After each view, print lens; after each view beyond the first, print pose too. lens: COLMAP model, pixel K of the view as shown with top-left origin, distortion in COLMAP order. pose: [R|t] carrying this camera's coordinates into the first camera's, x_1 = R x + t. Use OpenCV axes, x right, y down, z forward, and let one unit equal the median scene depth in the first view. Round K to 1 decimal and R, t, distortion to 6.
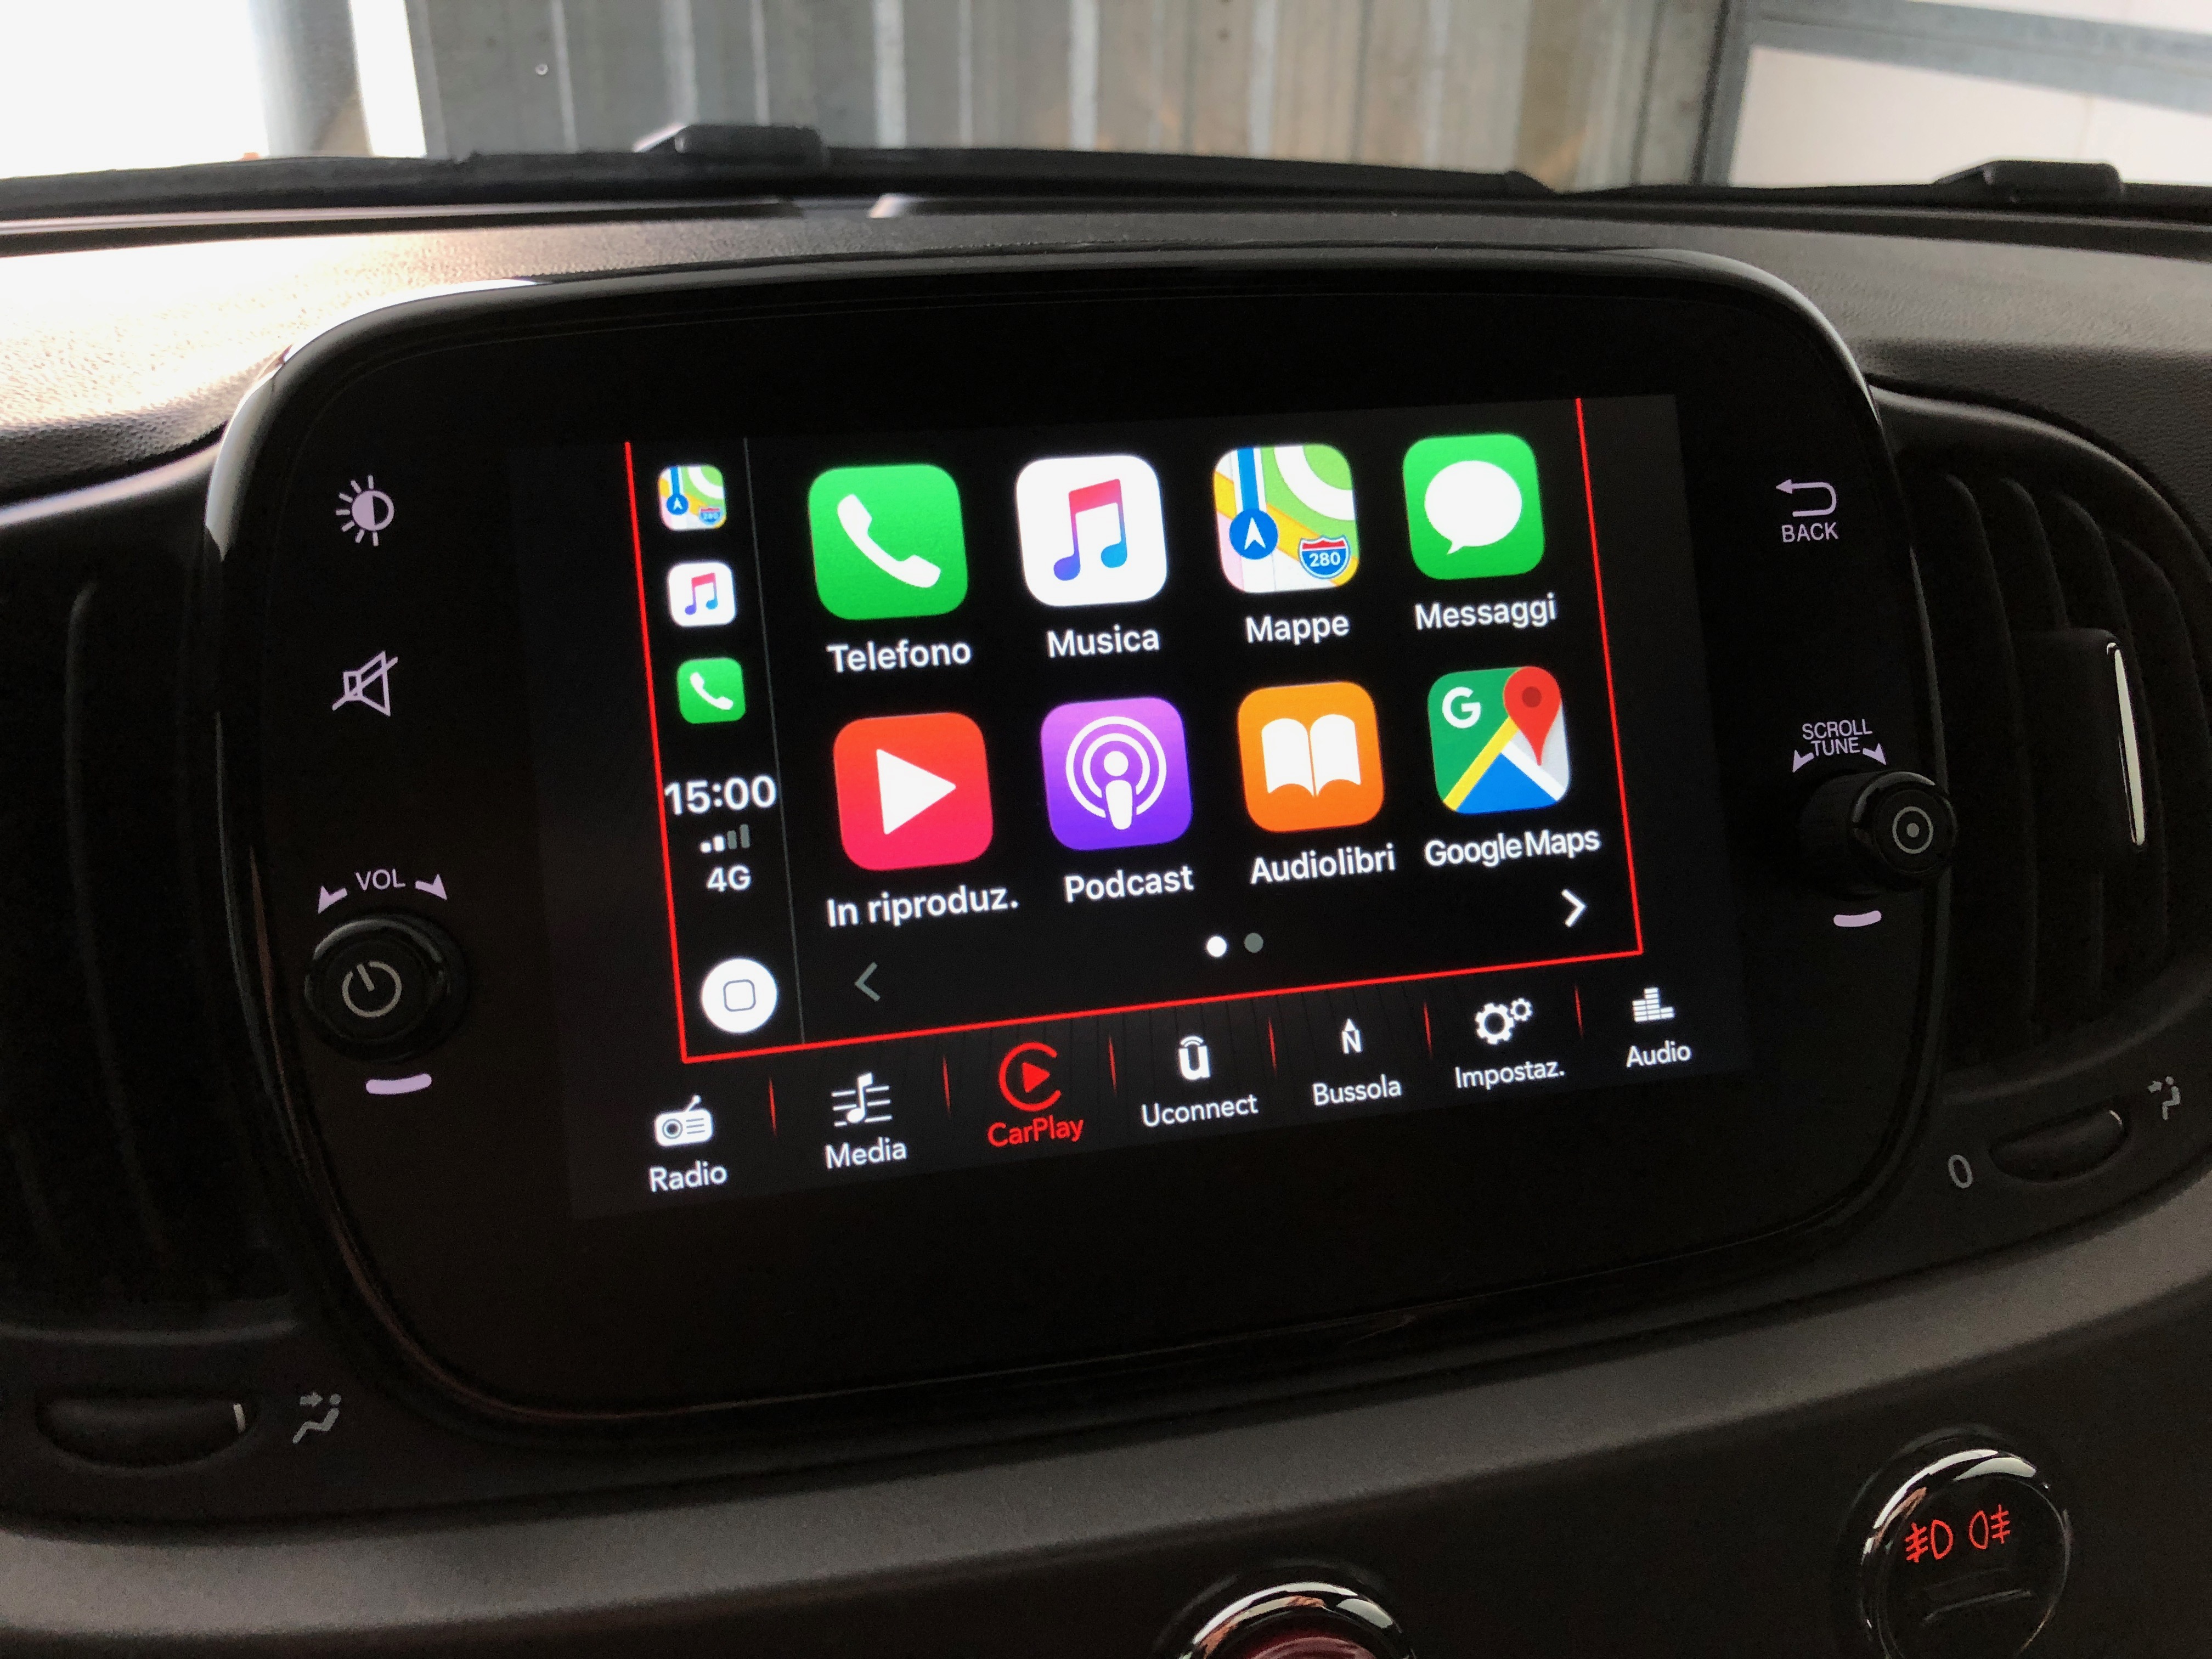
lens RADIAL K [[1923.5, 0, 1087.9], [0, 1923.5, 810.1], [0, 0, 1]] dist [0.072948, -0.222466]
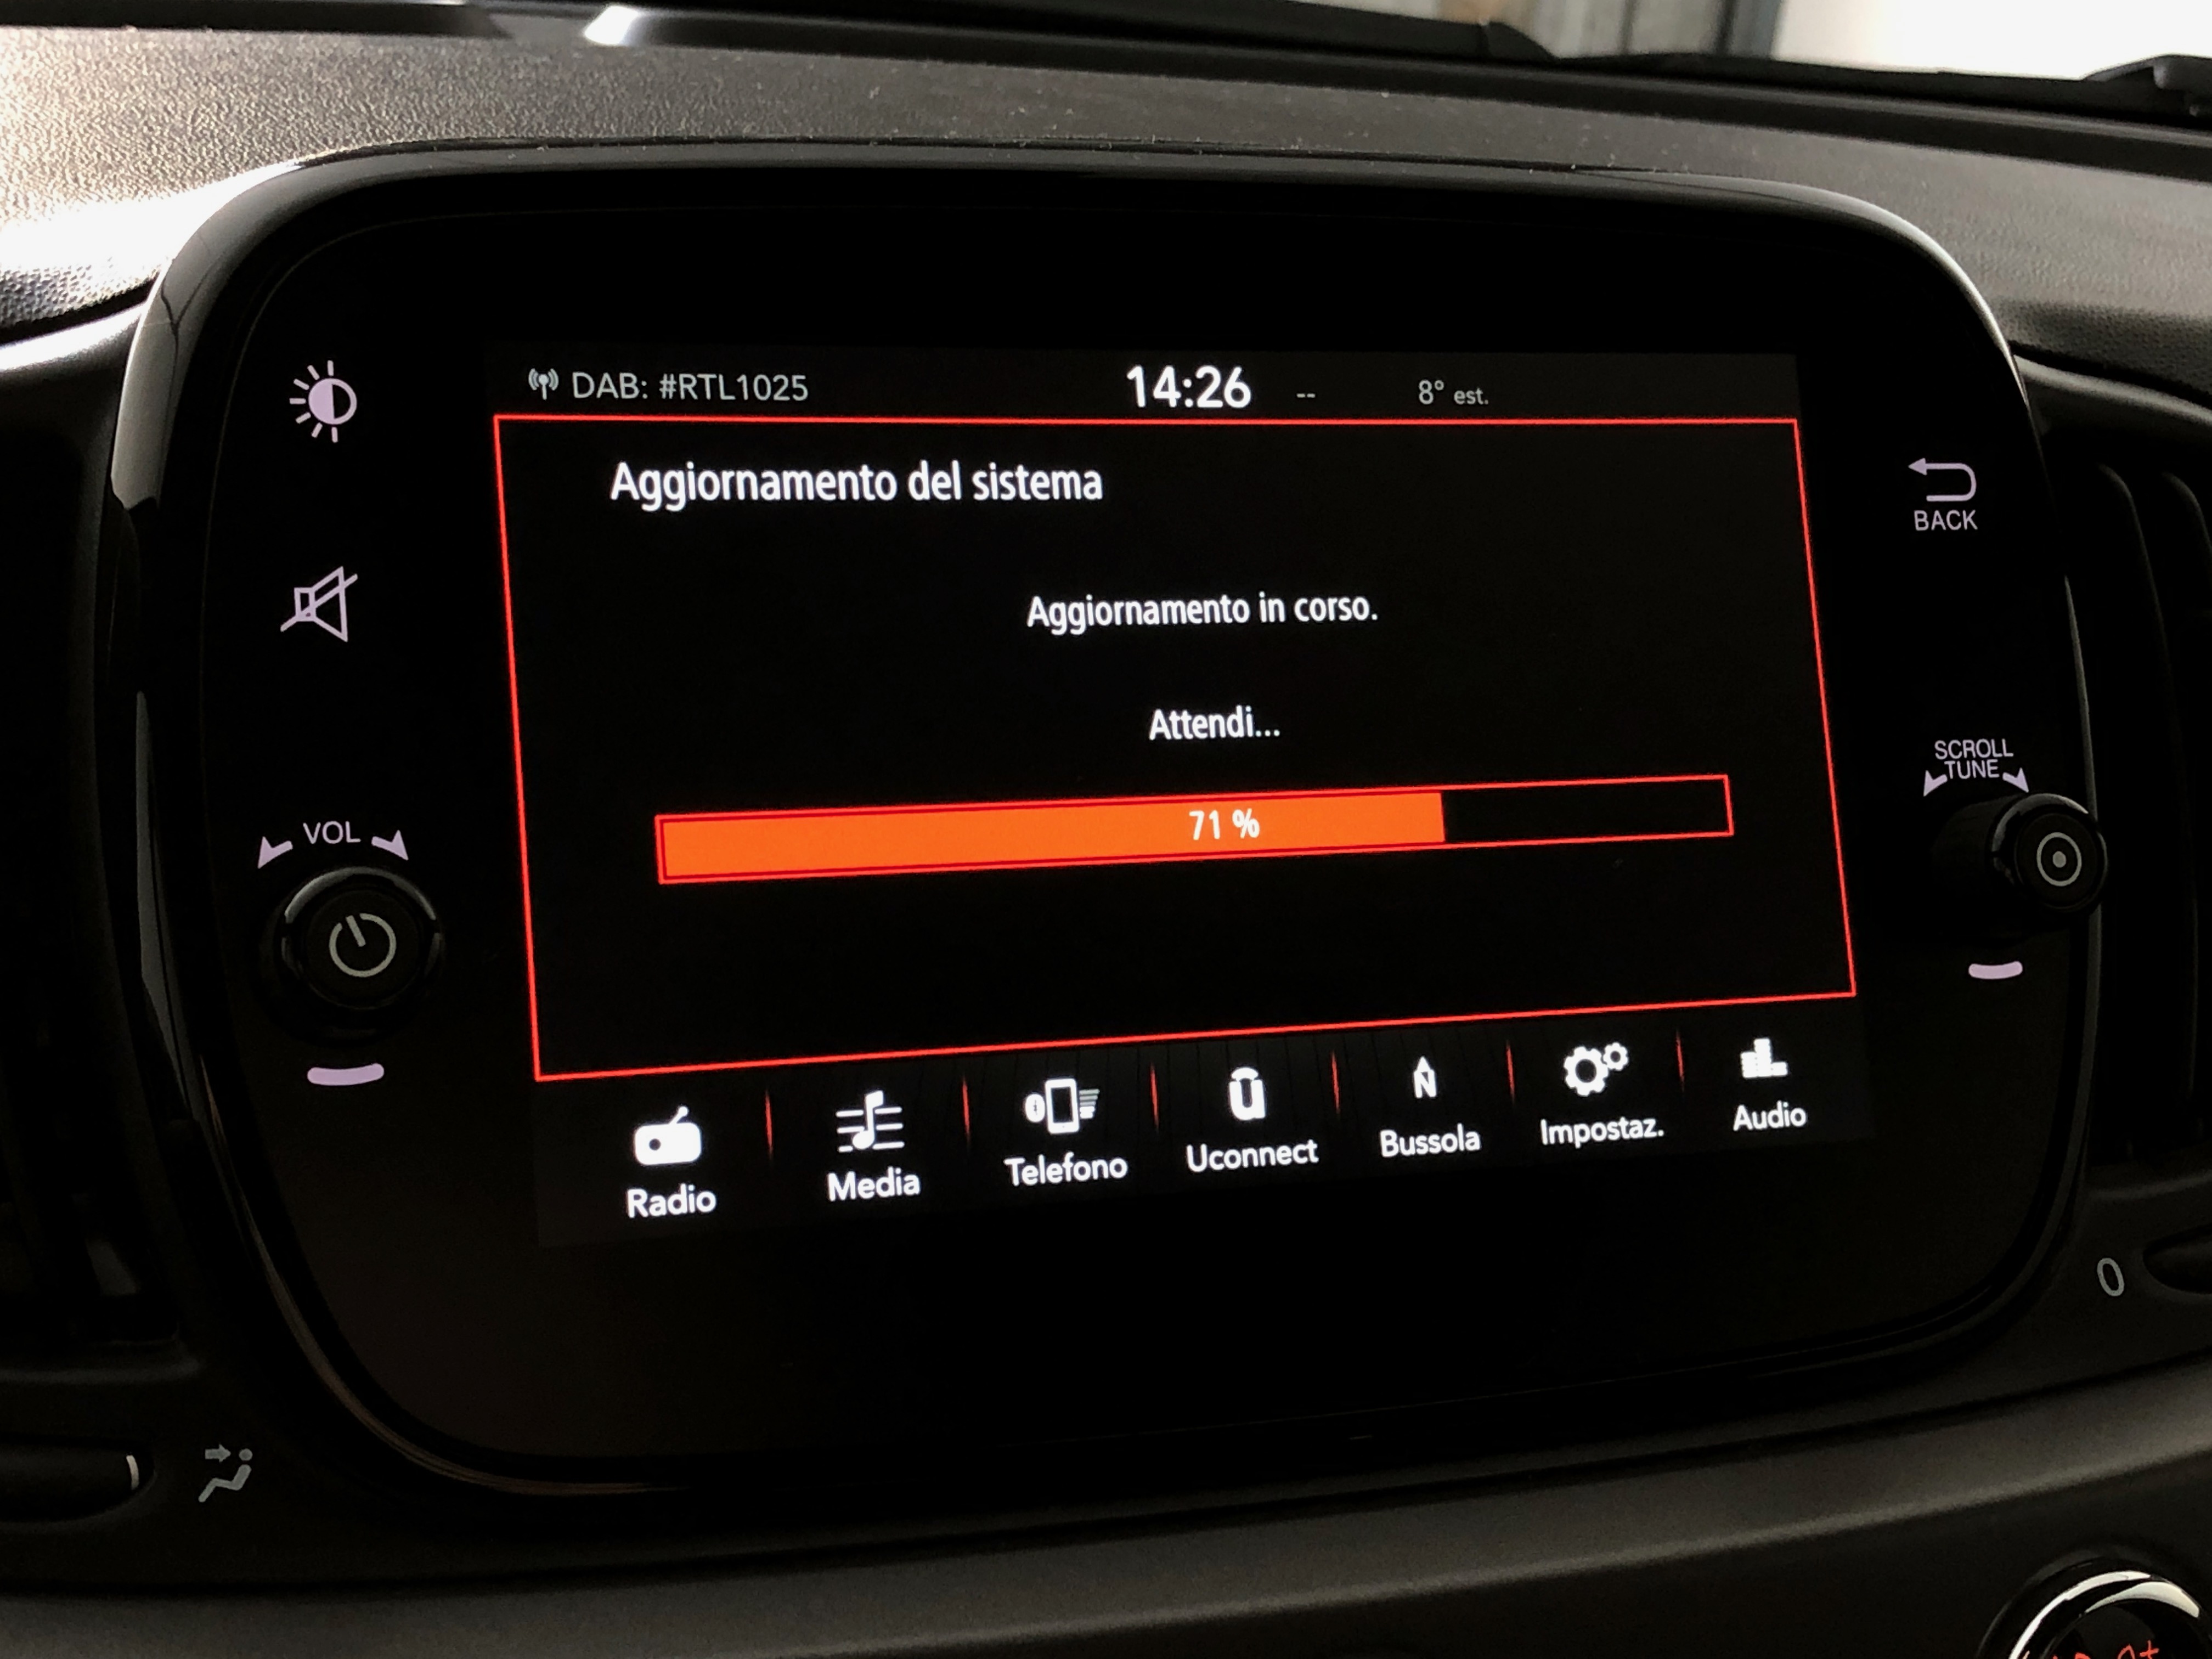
lens RADIAL K [[3254.7, 0, 1106.0], [0, 3254.7, 829.5], [0, 0, 1]] dist [0.173537, -0.851152]
pose [[0.991292, 0.036151, 0.126620, -0.191132], [-0.028002, 0.997456, -0.065559, 0.107613], [-0.128668, 0.061443, 0.989782, -0.418971]]
